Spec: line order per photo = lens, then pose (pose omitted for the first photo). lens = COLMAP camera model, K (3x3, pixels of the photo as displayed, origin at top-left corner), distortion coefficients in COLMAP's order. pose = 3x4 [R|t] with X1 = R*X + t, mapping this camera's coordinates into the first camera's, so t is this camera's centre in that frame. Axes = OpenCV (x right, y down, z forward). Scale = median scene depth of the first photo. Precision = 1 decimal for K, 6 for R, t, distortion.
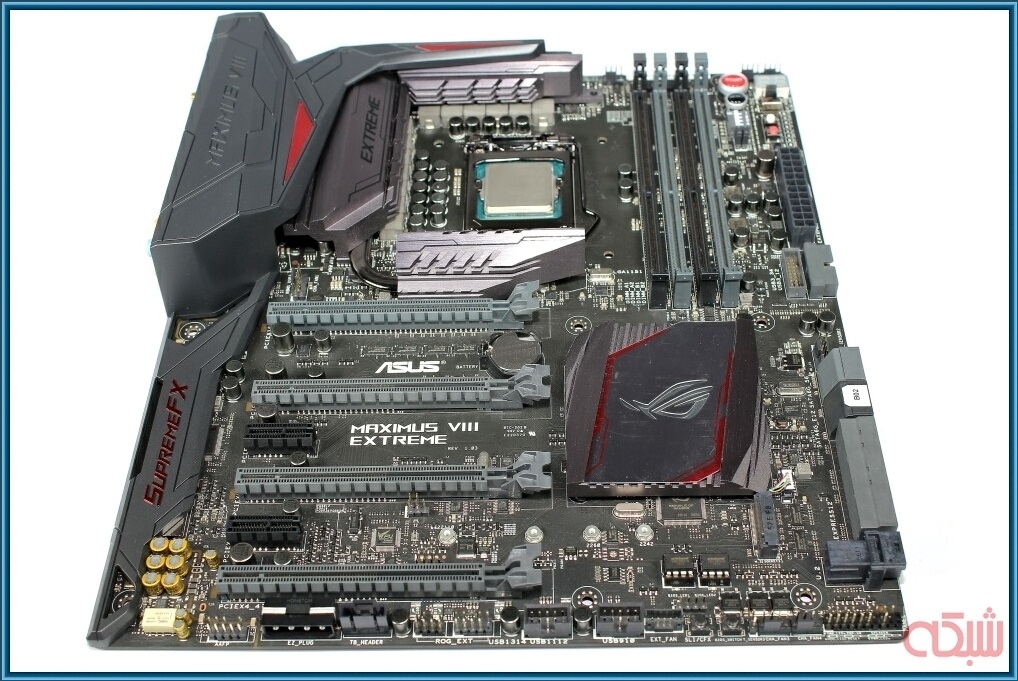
lens RADIAL K [[1285.2, 0, 509.0], [0, 1285.2, 340.5], [0, 0, 1]] dist [-0.074719, -0.001287]
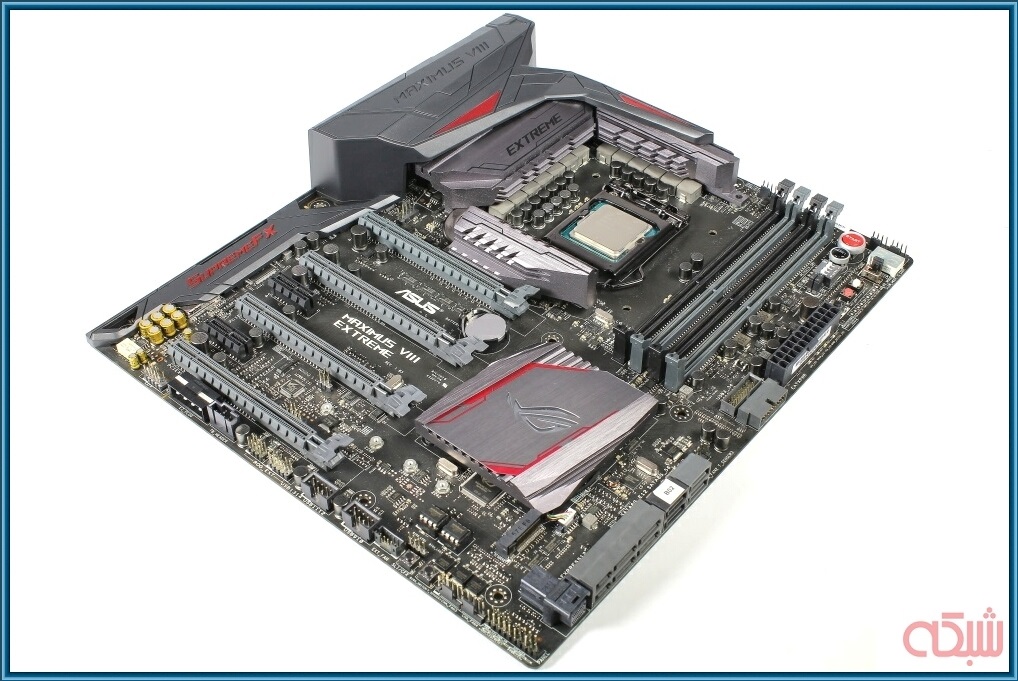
lens RADIAL K [[1264.2, 0, 508.7], [0, 1264.2, 320.1], [0, 0, 1]] dist [-0.079164, 0.005308]
pose [[0.774628, 0.460982, -0.432951, 0.521621], [-0.492049, 0.869387, 0.045308, -0.060923], [0.397289, 0.177937, 0.900278, -0.055587]]
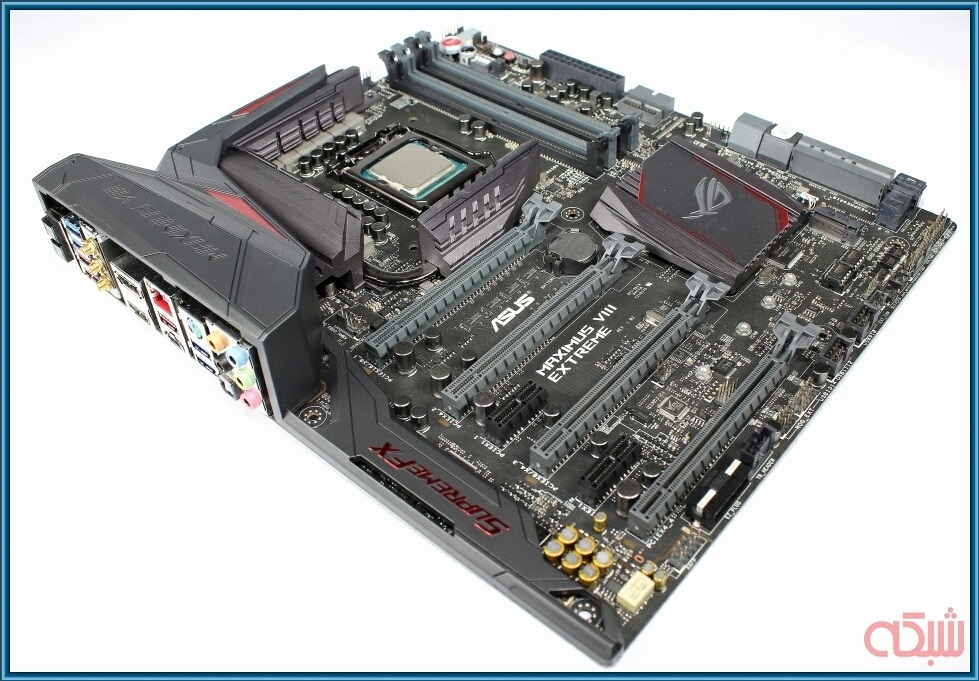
lens RADIAL K [[942.1, 0, 512.4], [0, 942.1, 339.0], [0, 0, 1]] dist [-0.123517, 0.005831]
pose [[0.634907, -0.524090, 0.567647, -0.519117], [0.572962, 0.812287, 0.109107, -0.044196], [-0.518274, 0.255967, 0.816010, 0.381934]]
